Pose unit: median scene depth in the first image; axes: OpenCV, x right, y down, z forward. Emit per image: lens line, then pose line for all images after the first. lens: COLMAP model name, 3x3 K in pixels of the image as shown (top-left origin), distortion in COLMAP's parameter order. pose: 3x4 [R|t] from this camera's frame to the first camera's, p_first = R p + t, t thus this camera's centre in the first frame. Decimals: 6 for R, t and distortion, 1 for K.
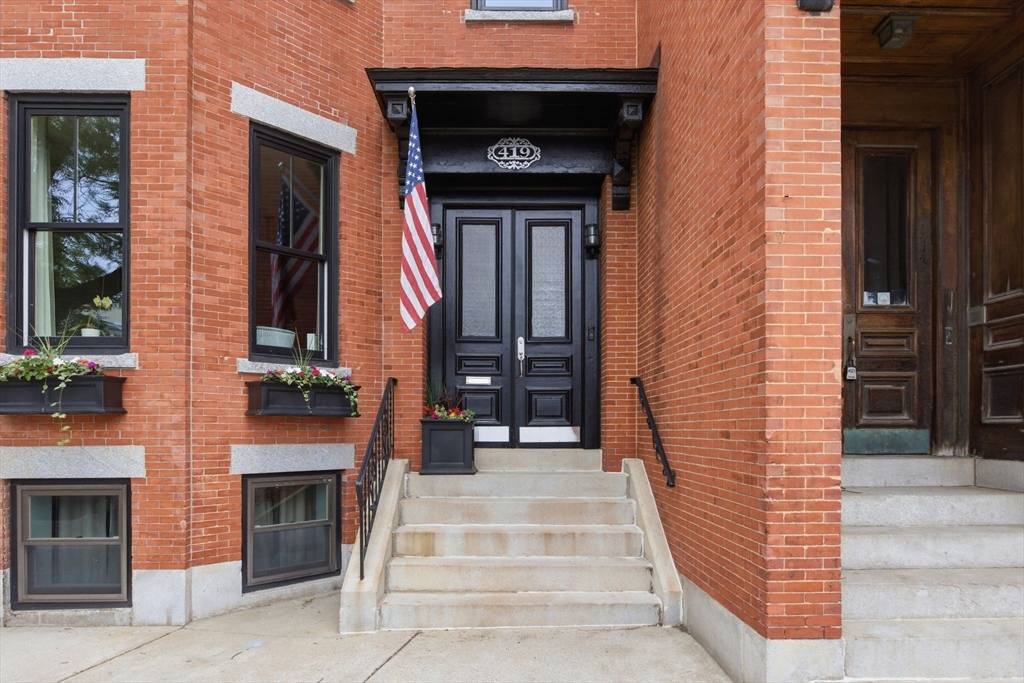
lens RADIAL K [[1247.4, 0, 512.0], [0, 1247.4, 341.5], [0, 0, 1]] dist [-0.154970, 0.417012]
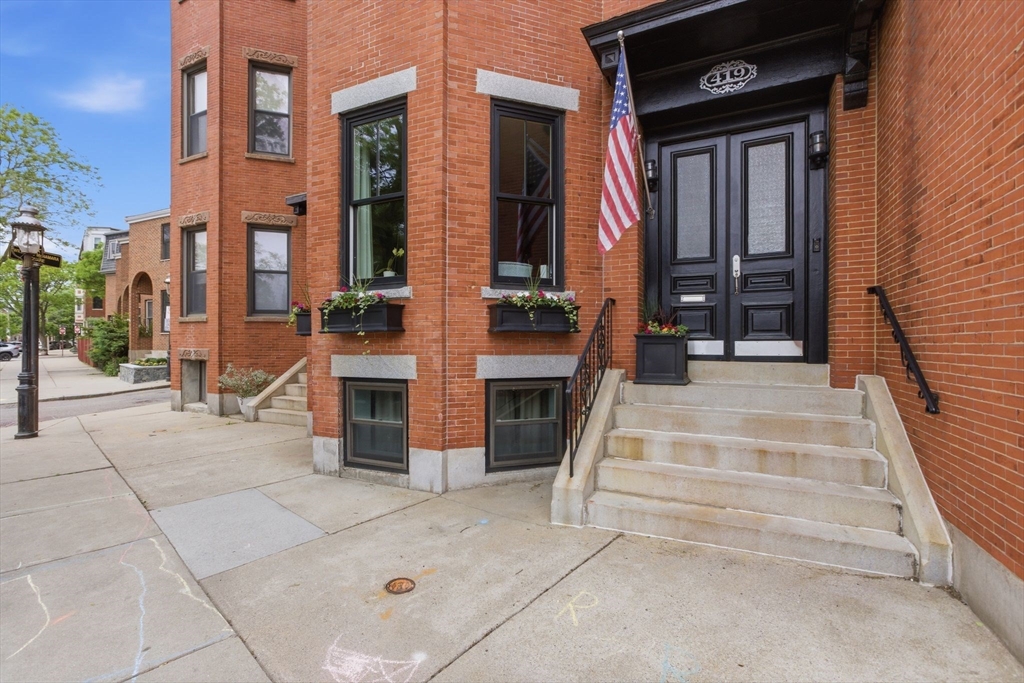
lens RADIAL K [[460.5, 0, 512.0], [0, 460.5, 341.5], [0, 0, 1]] dist [-0.015354, 0.007982]
pose [[0.863687, -0.001367, -0.504027, 0.040403], [0.030683, 0.998284, 0.049869, 0.045964], [0.503094, -0.058537, 0.862247, 0.599714]]
